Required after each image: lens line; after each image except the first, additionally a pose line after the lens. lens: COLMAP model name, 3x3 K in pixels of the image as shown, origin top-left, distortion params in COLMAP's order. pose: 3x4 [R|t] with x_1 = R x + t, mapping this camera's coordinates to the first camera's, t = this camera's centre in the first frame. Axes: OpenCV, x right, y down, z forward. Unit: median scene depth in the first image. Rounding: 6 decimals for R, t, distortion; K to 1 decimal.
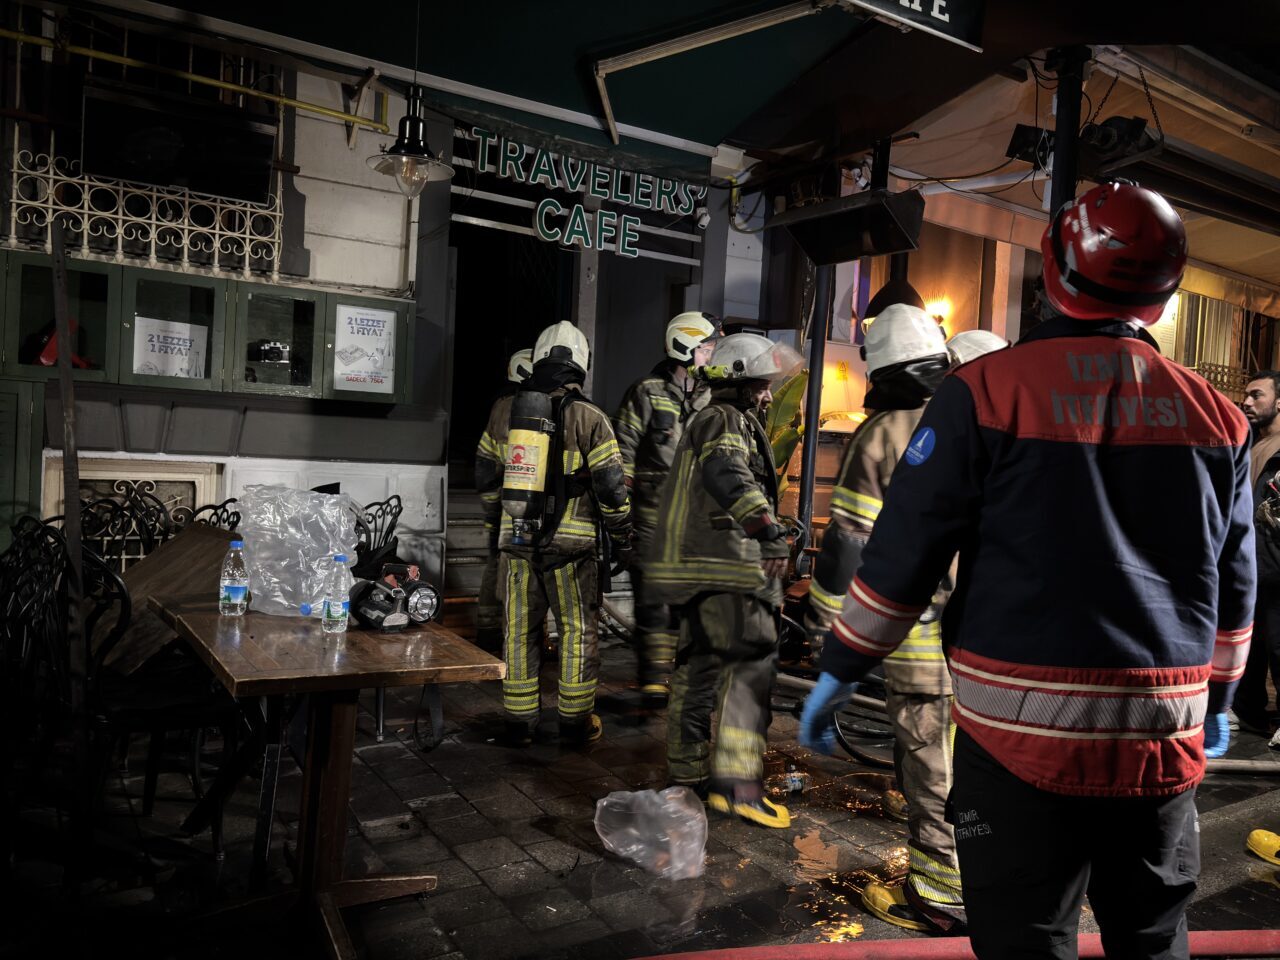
lens RADIAL K [[1003.7, 0, 640.0], [0, 1003.7, 480.0], [0, 0, 1]] dist [0.002511, 0.002479]
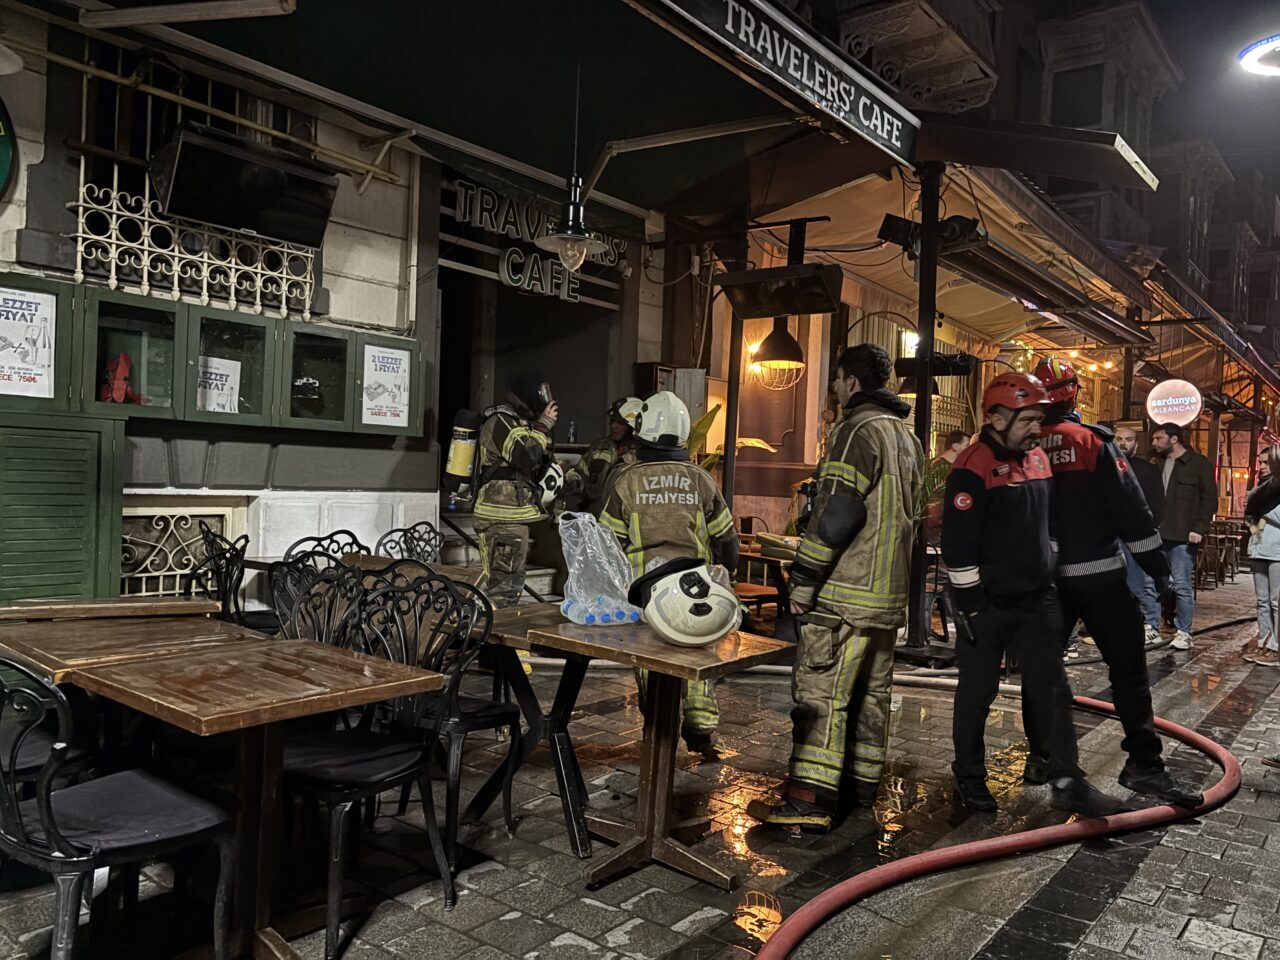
lens RADIAL K [[1003.7, 0, 640.0], [0, 1003.7, 480.0], [0, 0, 1]] dist [0.002511, 0.002479]
pose [[0.939567, -0.017808, 0.341903, -0.397300], [0.020650, 0.999776, -0.004674, -0.019972], [-0.341743, 0.011452, 0.939724, -0.092893]]
